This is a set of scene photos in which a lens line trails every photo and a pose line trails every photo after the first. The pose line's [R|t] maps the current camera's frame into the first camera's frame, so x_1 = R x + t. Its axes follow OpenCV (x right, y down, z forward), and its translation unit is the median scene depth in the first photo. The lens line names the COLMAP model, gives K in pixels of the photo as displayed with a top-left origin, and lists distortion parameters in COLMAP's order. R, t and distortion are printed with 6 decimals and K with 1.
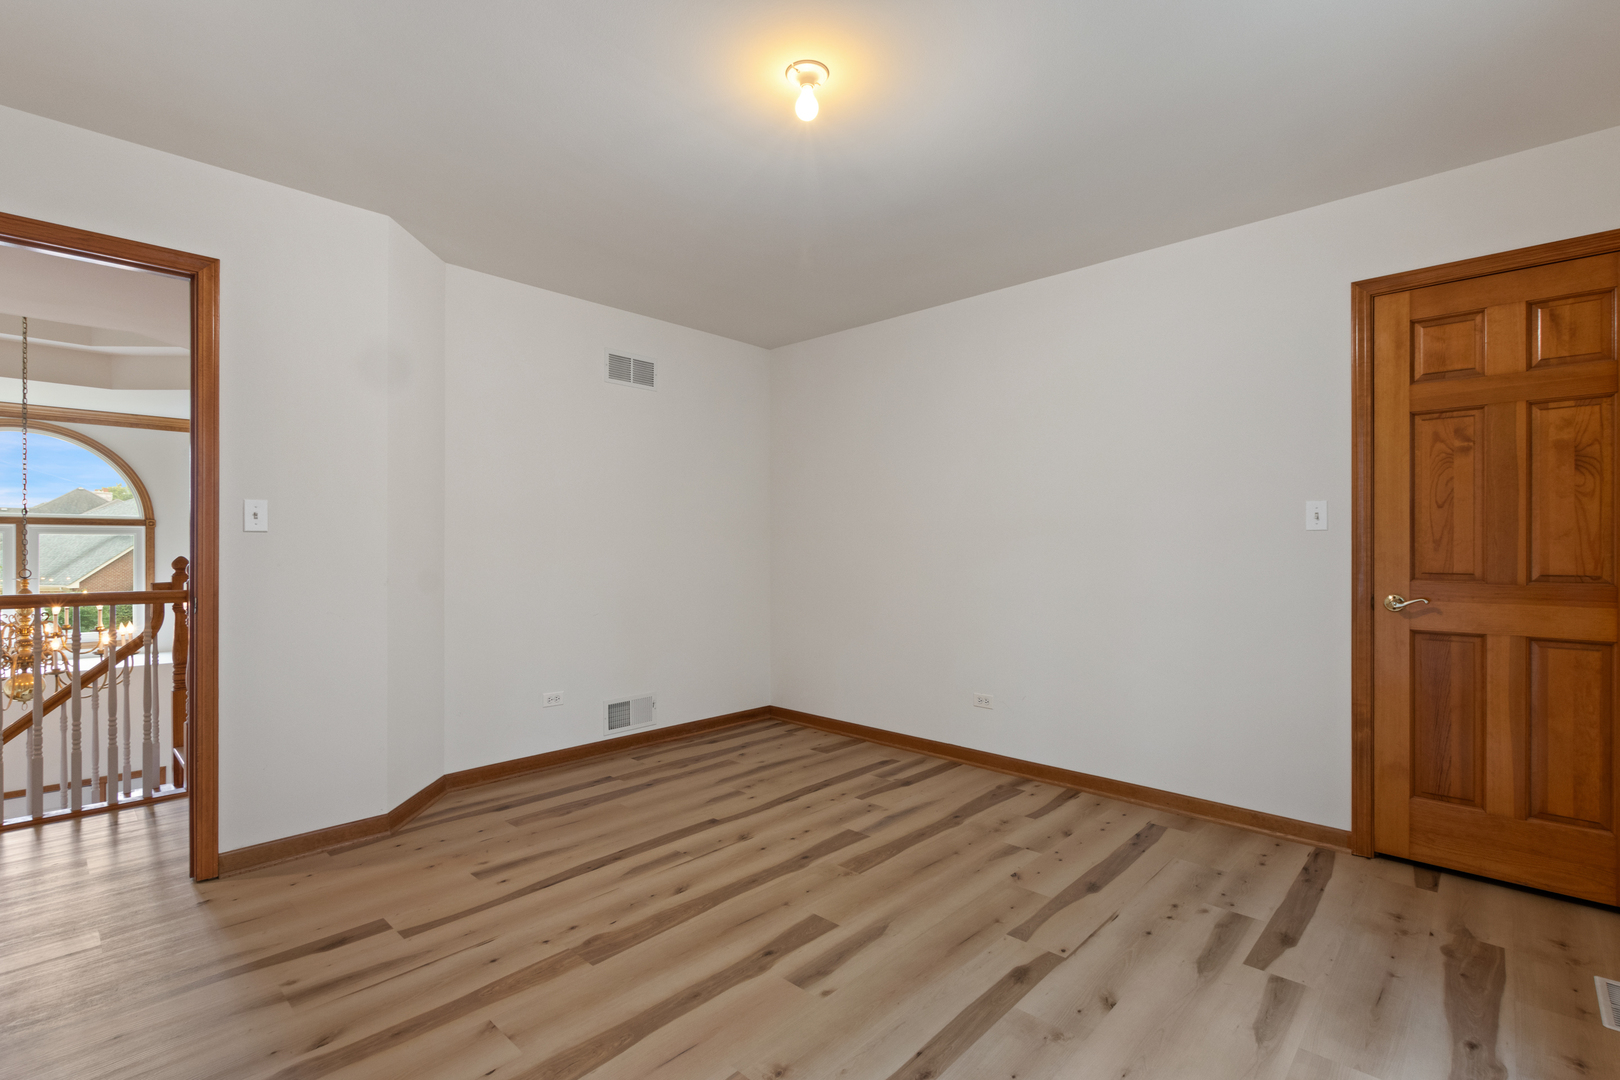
lens RADIAL K [[747.9, 0, 811.1], [0, 747.9, 549.1], [0, 0, 1]] dist [0.001668, 0.000582]
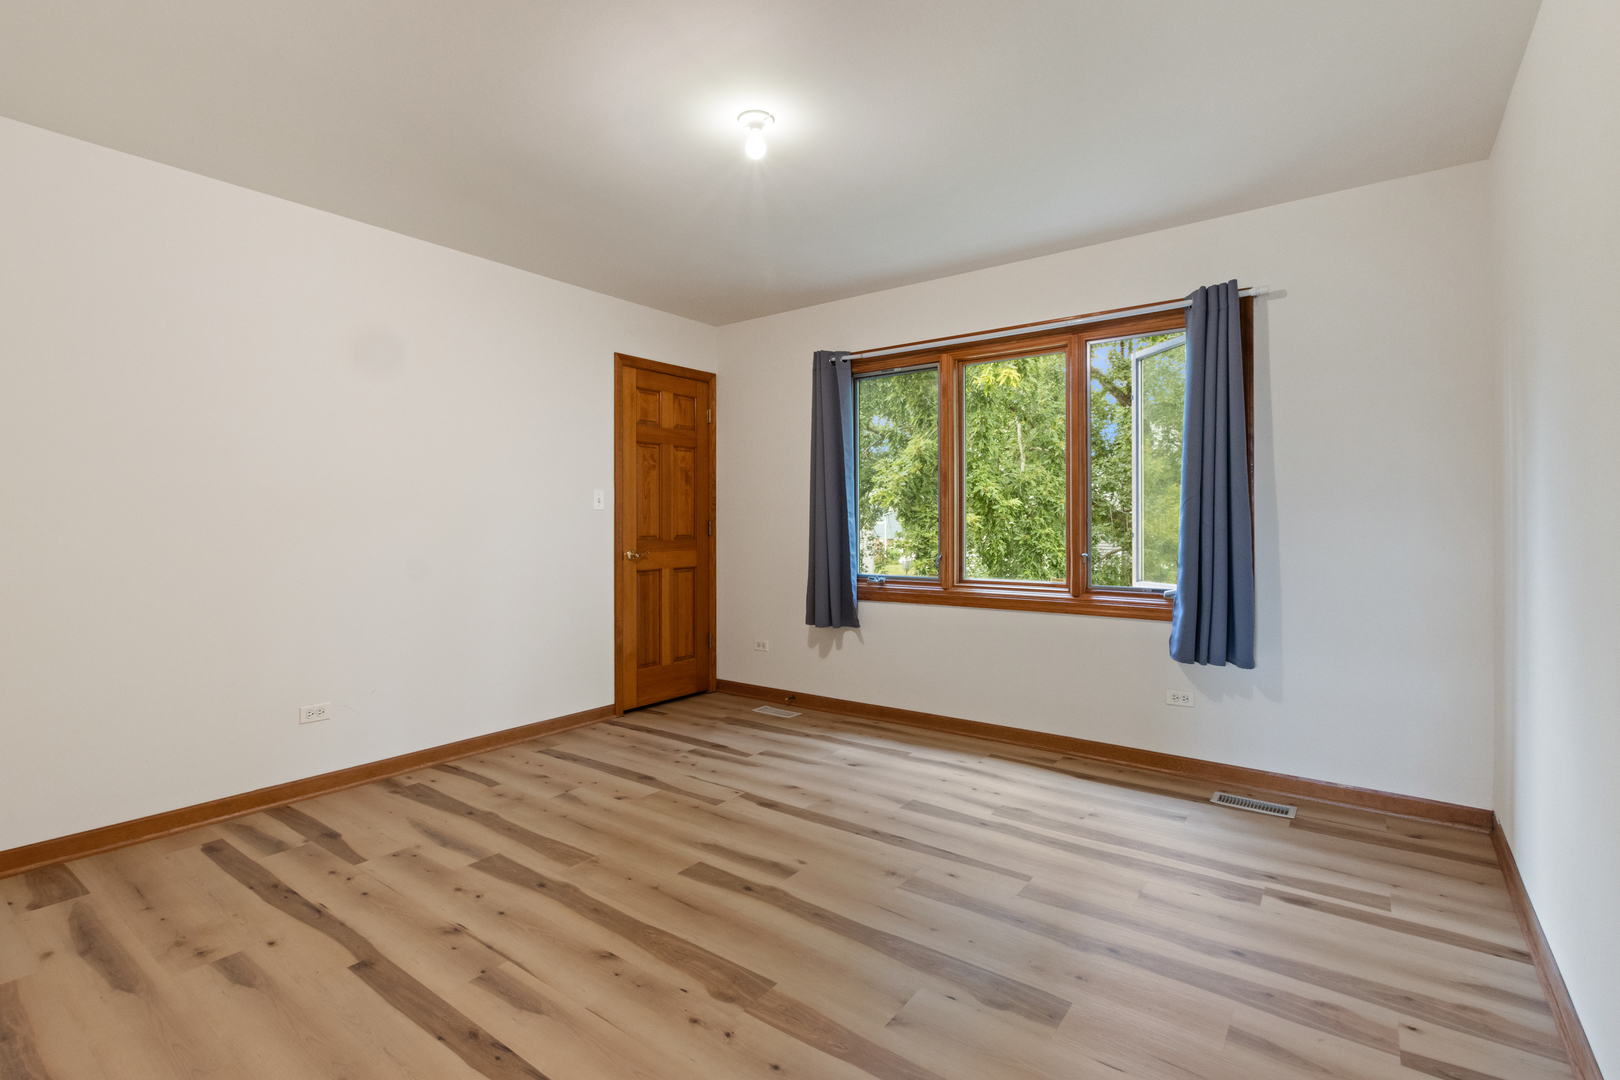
lens RADIAL K [[747.9, 0, 813.7], [0, 747.9, 528.2], [0, 0, 1]] dist [0.001668, 0.000582]
pose [[-0.125655, -0.008194, 0.992040, -0.931263], [0.005813, 0.999943, 0.008996, 0.000284], [-0.992057, 0.006897, -0.125600, 0.835868]]
